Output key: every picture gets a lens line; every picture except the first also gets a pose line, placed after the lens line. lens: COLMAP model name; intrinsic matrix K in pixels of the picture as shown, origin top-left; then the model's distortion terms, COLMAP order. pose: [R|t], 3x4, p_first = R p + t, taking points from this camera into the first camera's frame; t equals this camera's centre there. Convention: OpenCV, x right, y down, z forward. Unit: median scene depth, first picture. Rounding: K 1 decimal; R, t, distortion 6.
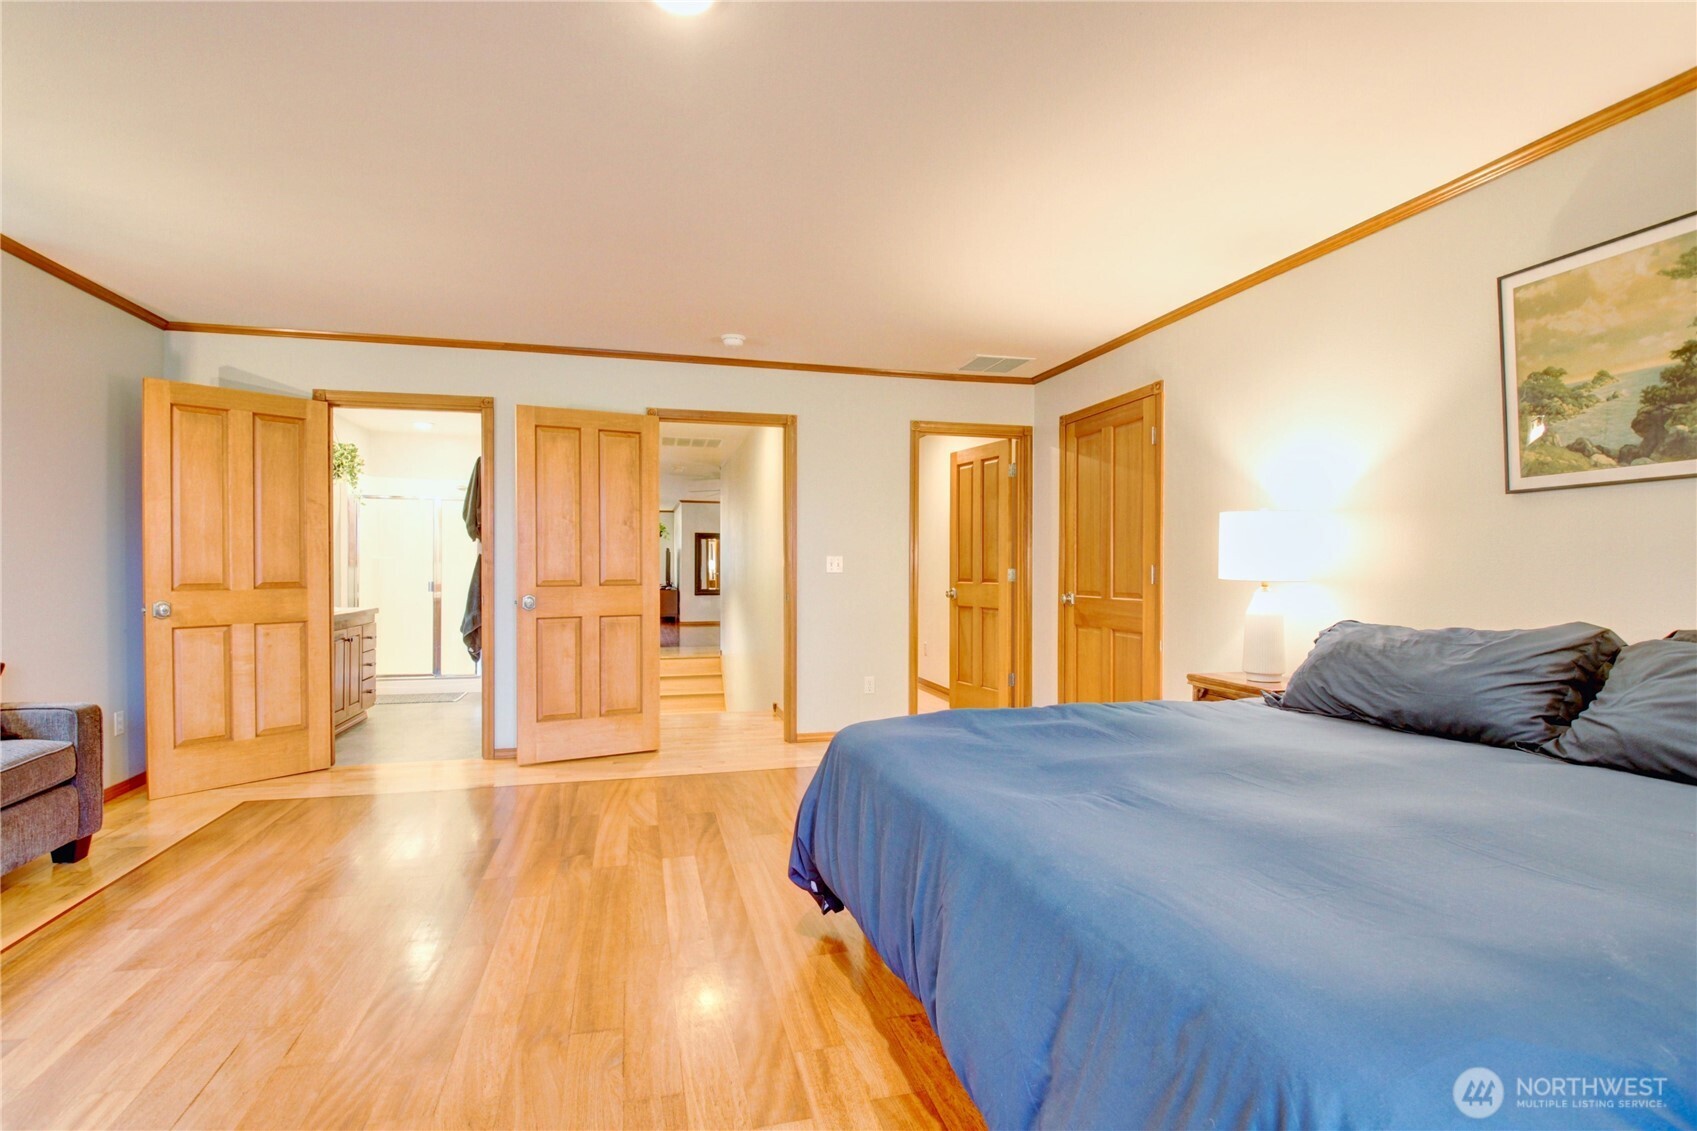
lens RADIAL K [[805.5, 0, 841.6], [0, 805.5, 571.1], [0, 0, 1]] dist [-0.028582, -0.001011]
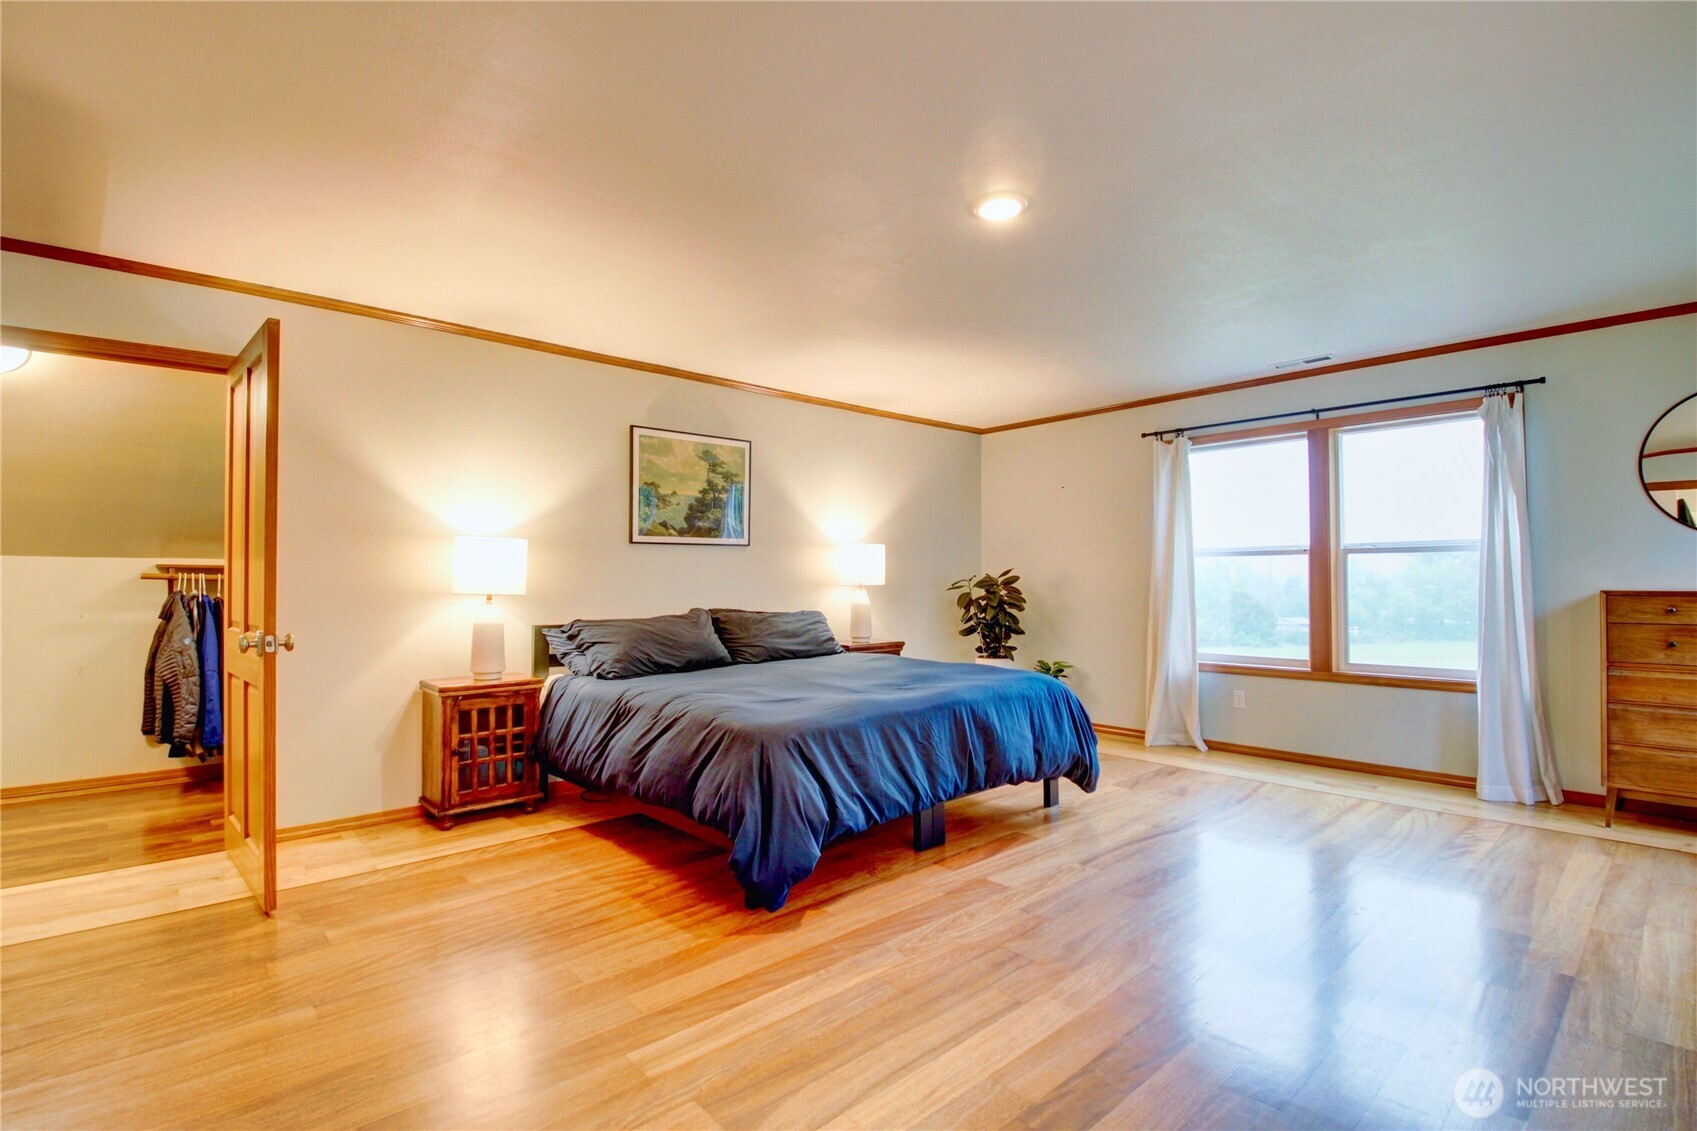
lens RADIAL K [[797.2, 0, 845.4], [0, 797.2, 570.0], [0, 0, 1]] dist [-0.001645, -0.018449]
pose [[-0.478874, 0.011426, 0.877809, -1.211273], [0.010809, 0.999916, -0.007119, -0.021585], [-0.877817, 0.006079, -0.478957, 1.722649]]
